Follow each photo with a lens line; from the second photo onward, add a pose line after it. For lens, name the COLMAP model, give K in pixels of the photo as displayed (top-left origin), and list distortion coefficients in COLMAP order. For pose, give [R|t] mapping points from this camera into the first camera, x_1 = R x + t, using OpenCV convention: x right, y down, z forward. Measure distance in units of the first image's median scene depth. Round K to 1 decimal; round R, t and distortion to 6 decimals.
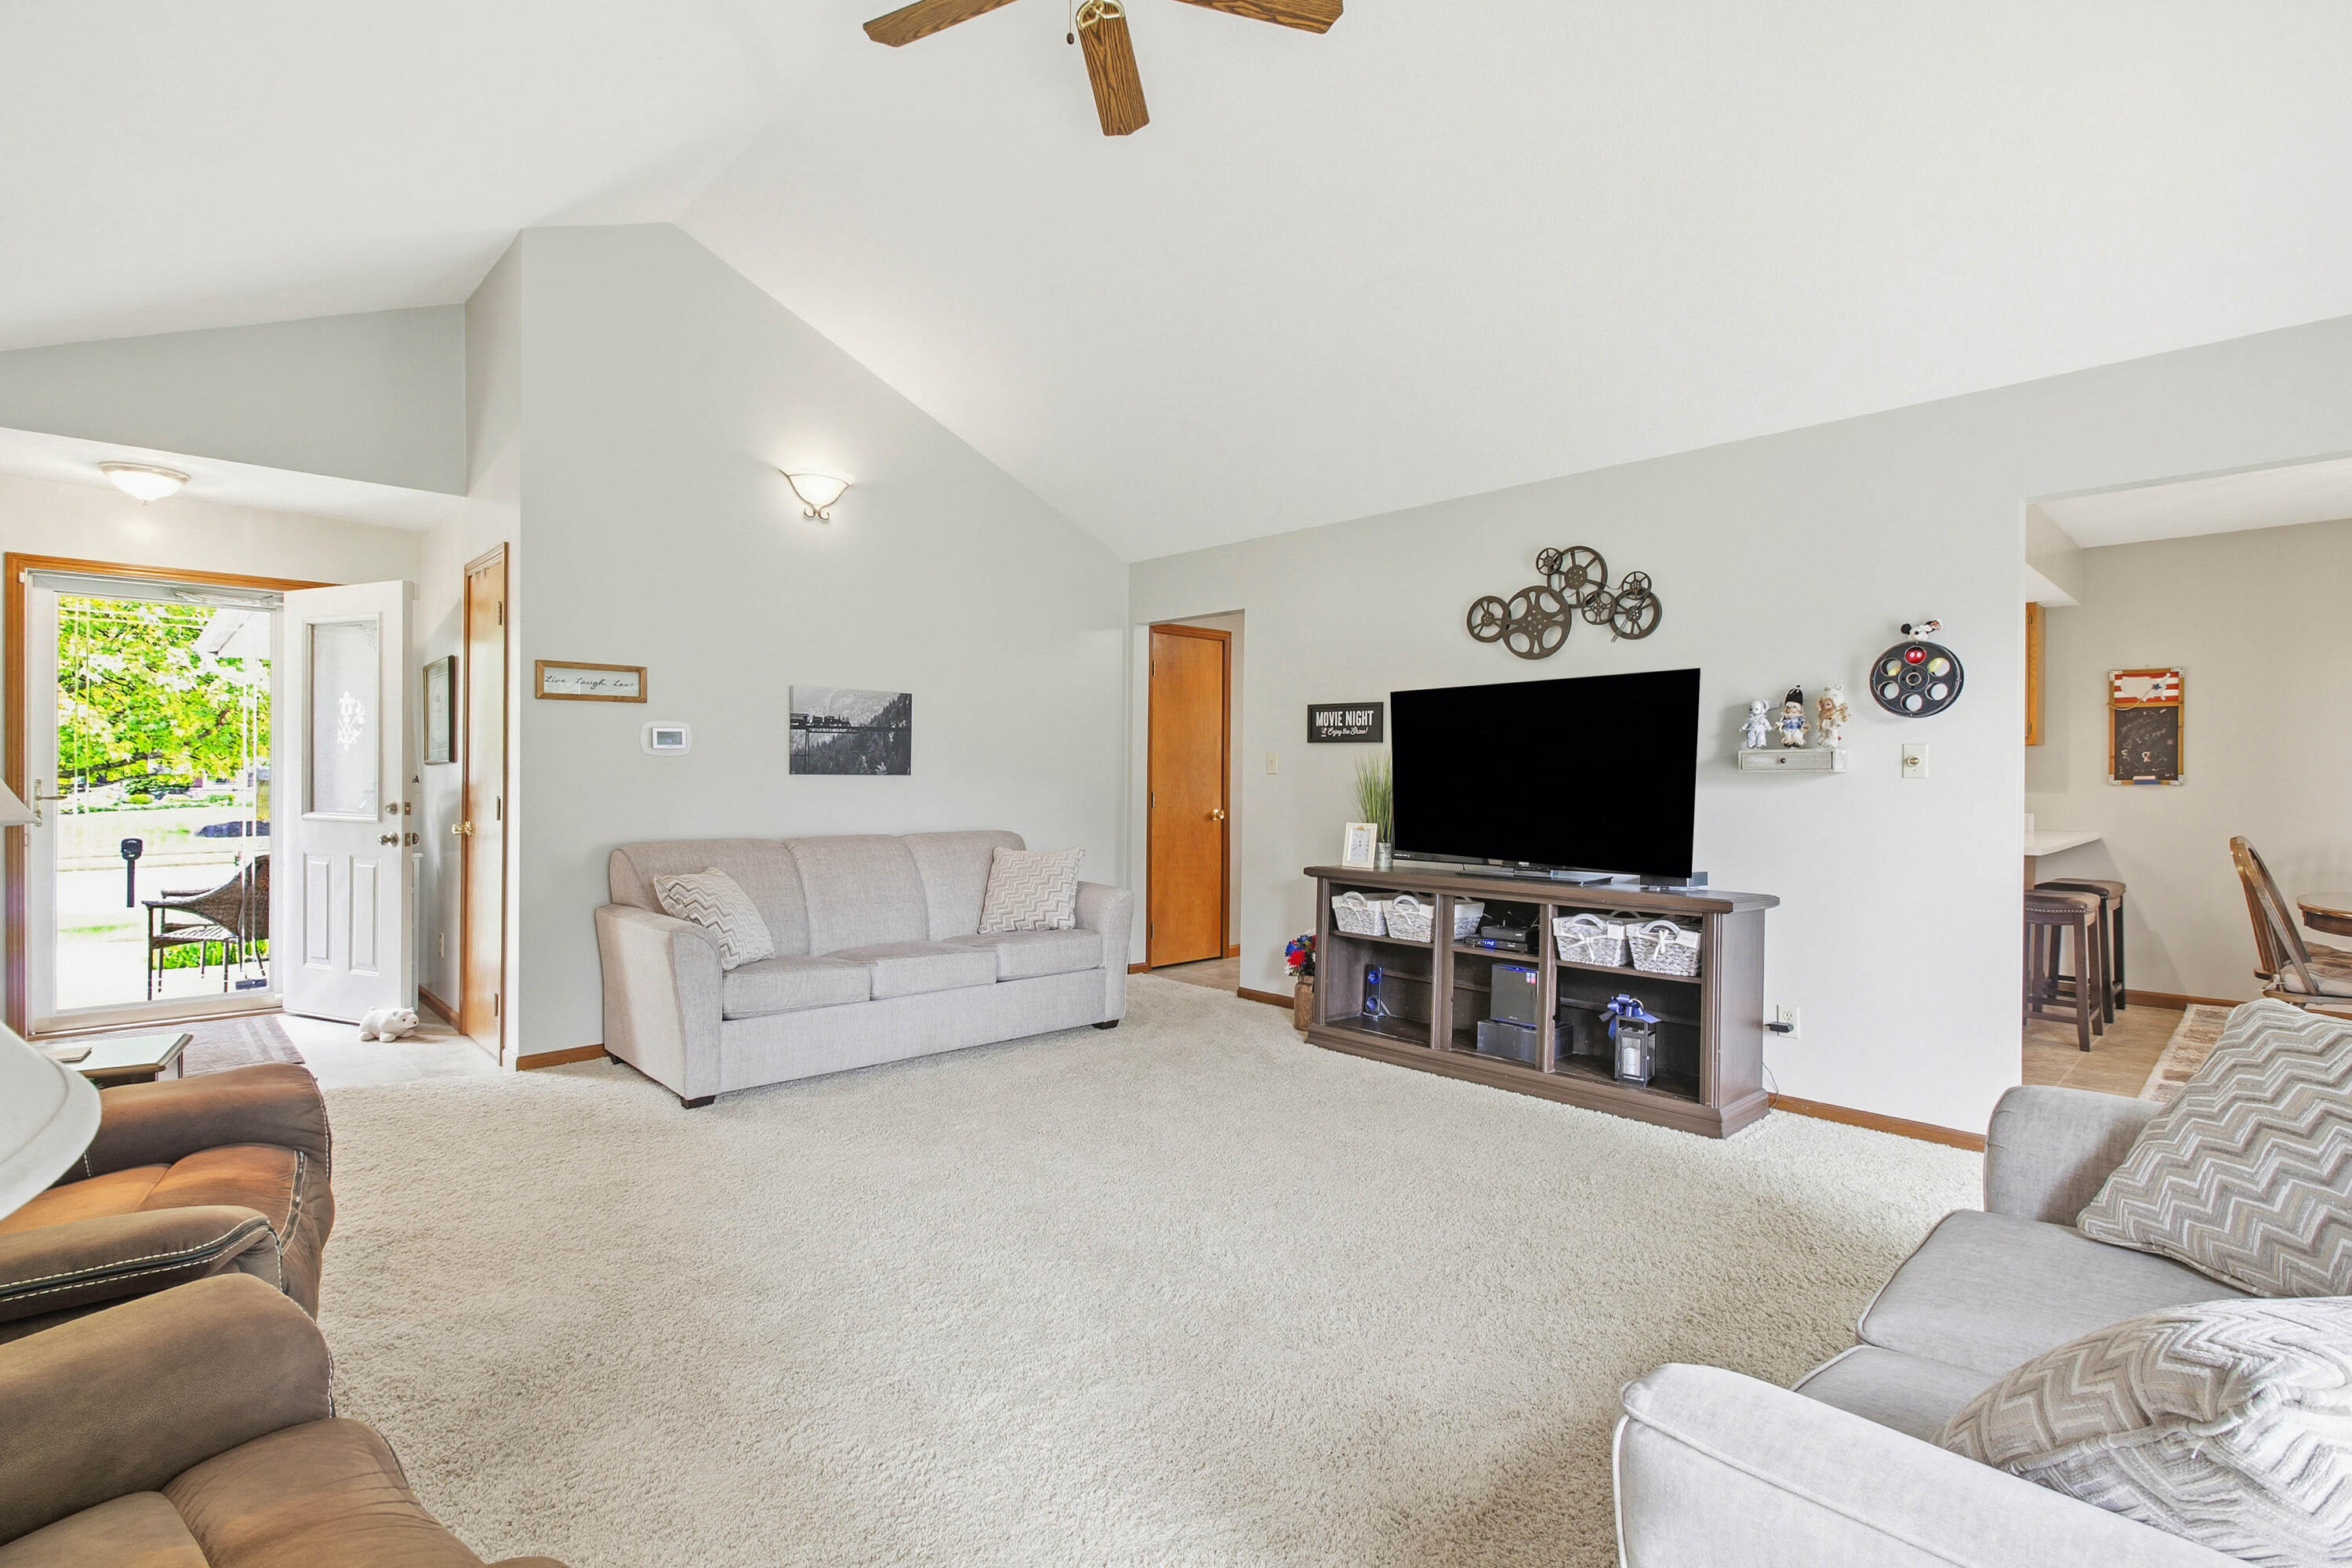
lens RADIAL K [[1098.7, 0, 1176.8], [0, 1098.7, 785.4], [0, 0, 1]] dist [-0.000462, -0.000068]
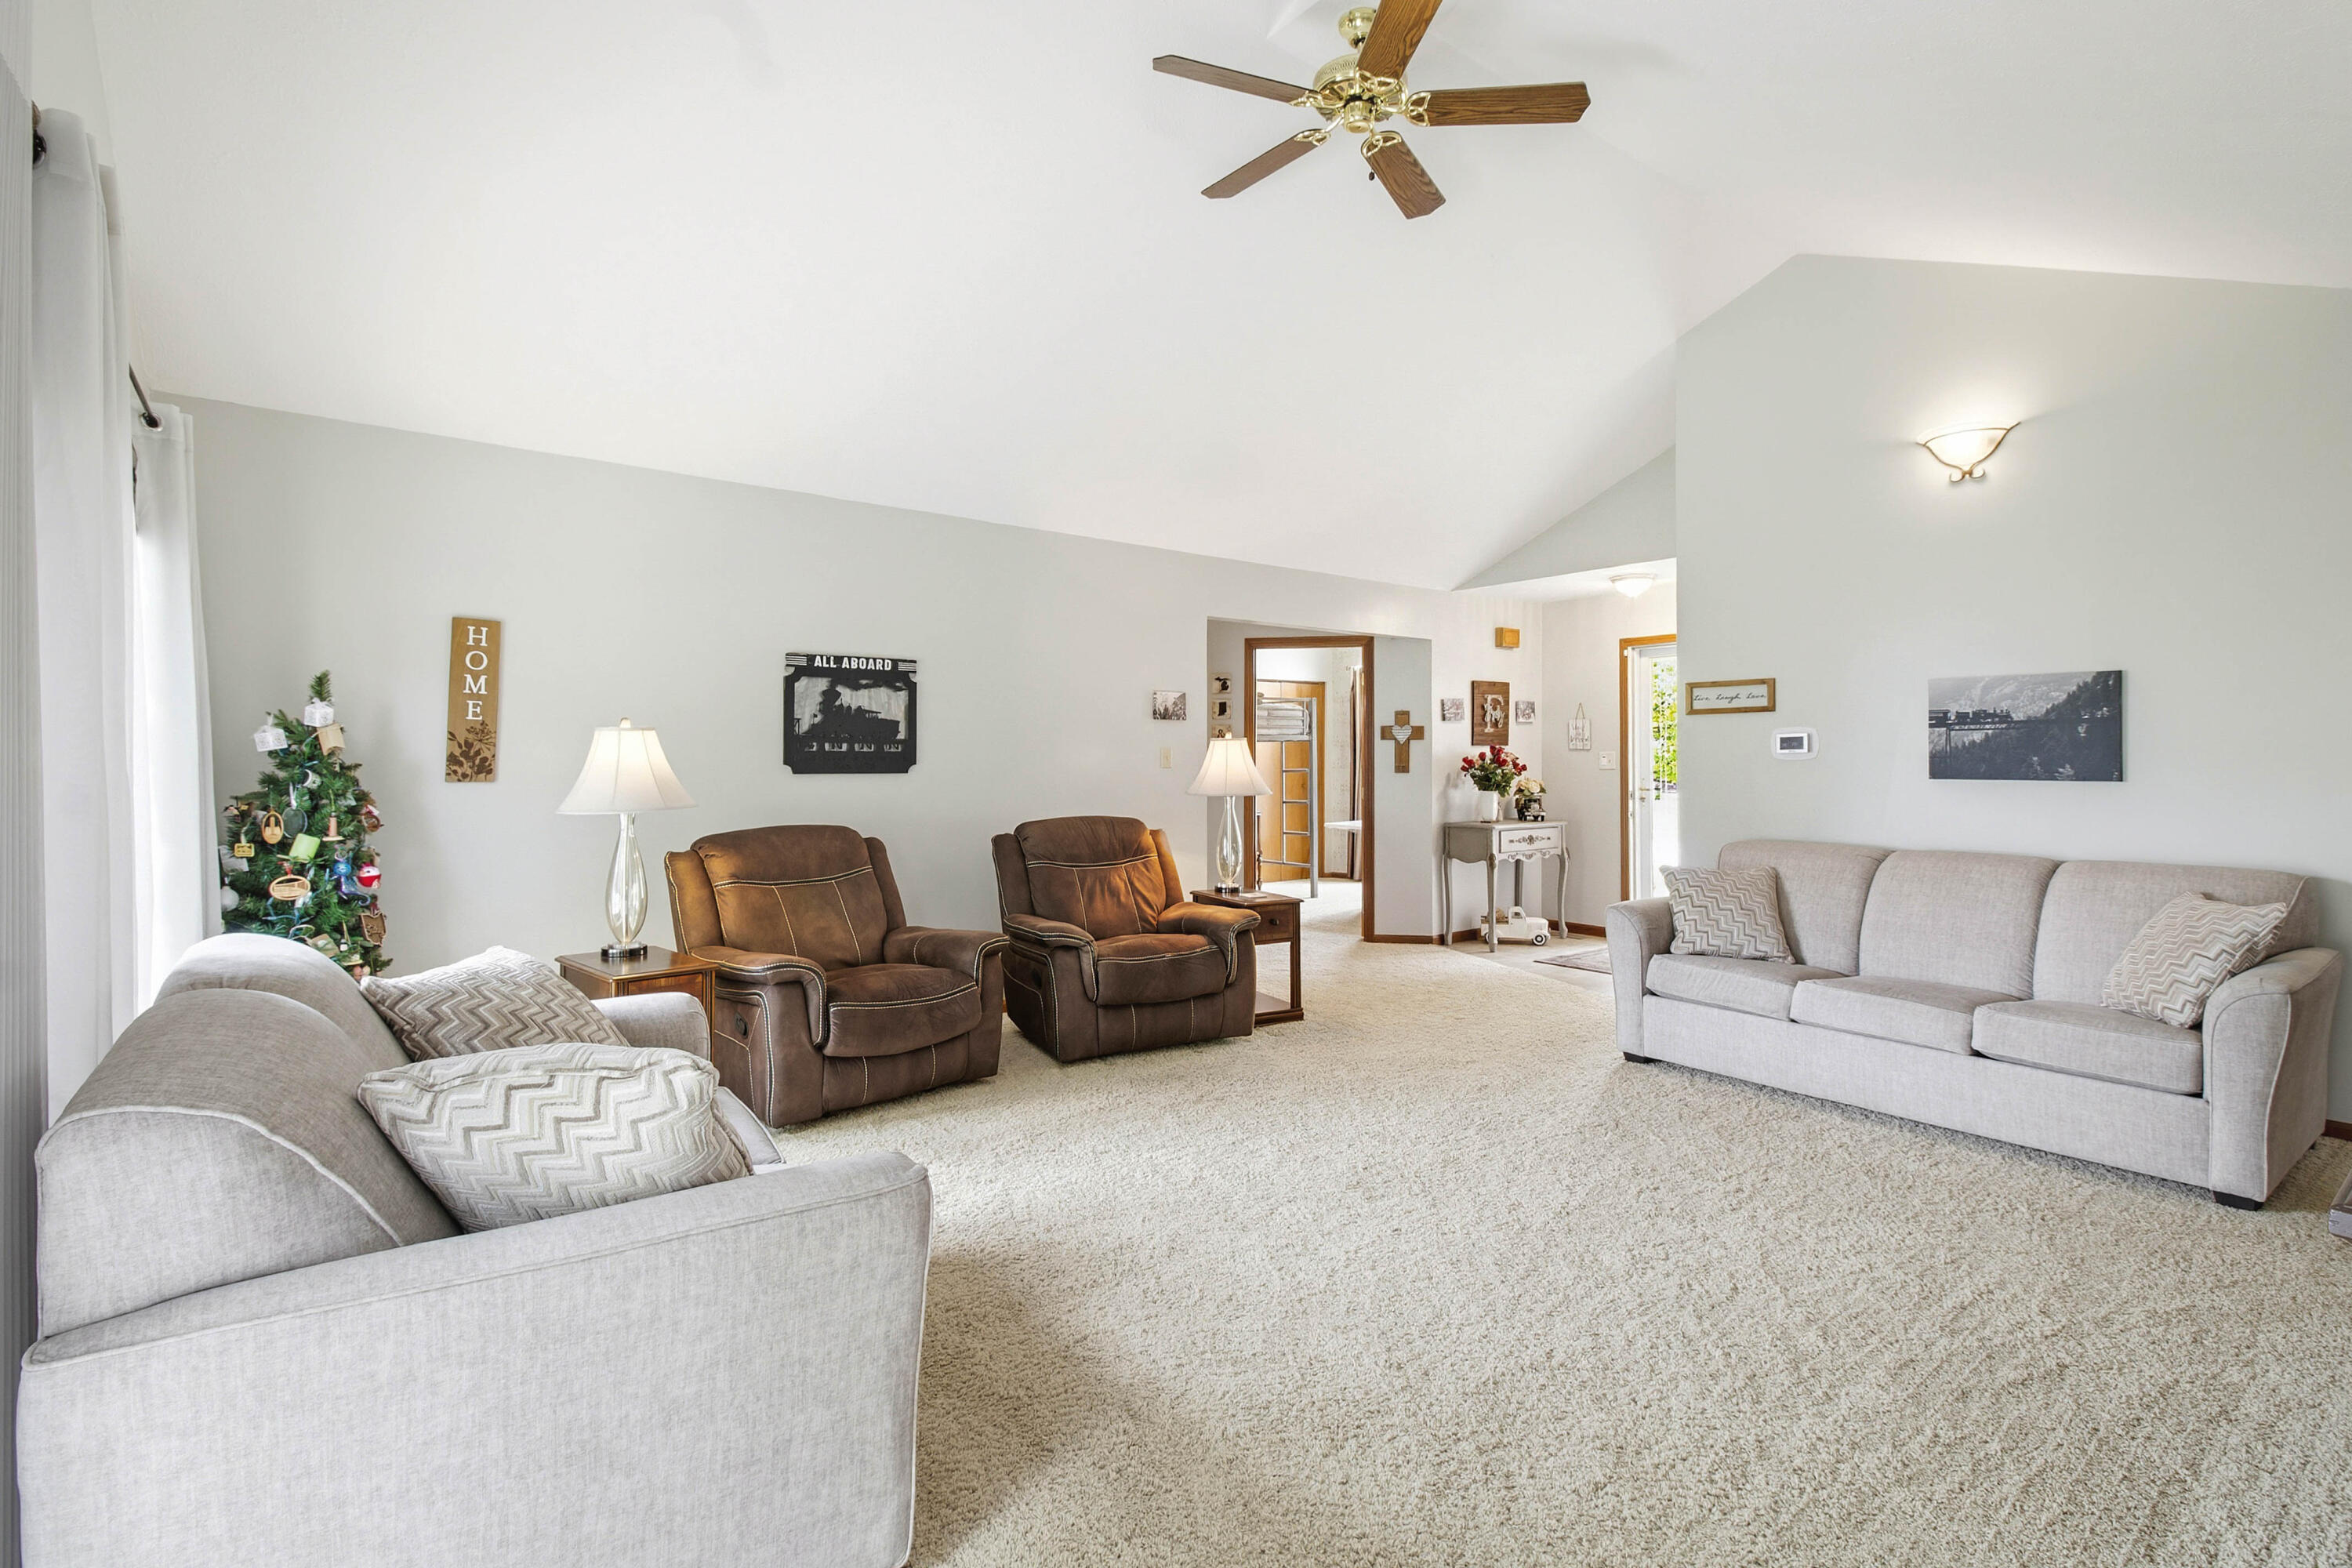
lens RADIAL K [[1098.7, 0, 1175.8], [0, 1098.7, 771.0], [0, 0, 1]] dist [-0.000462, -0.000068]
pose [[-0.126938, 0.006185, -0.991891, 0.605478], [-0.009751, 0.999924, 0.007483, -0.016759], [0.991863, 0.010621, -0.126868, 0.501700]]
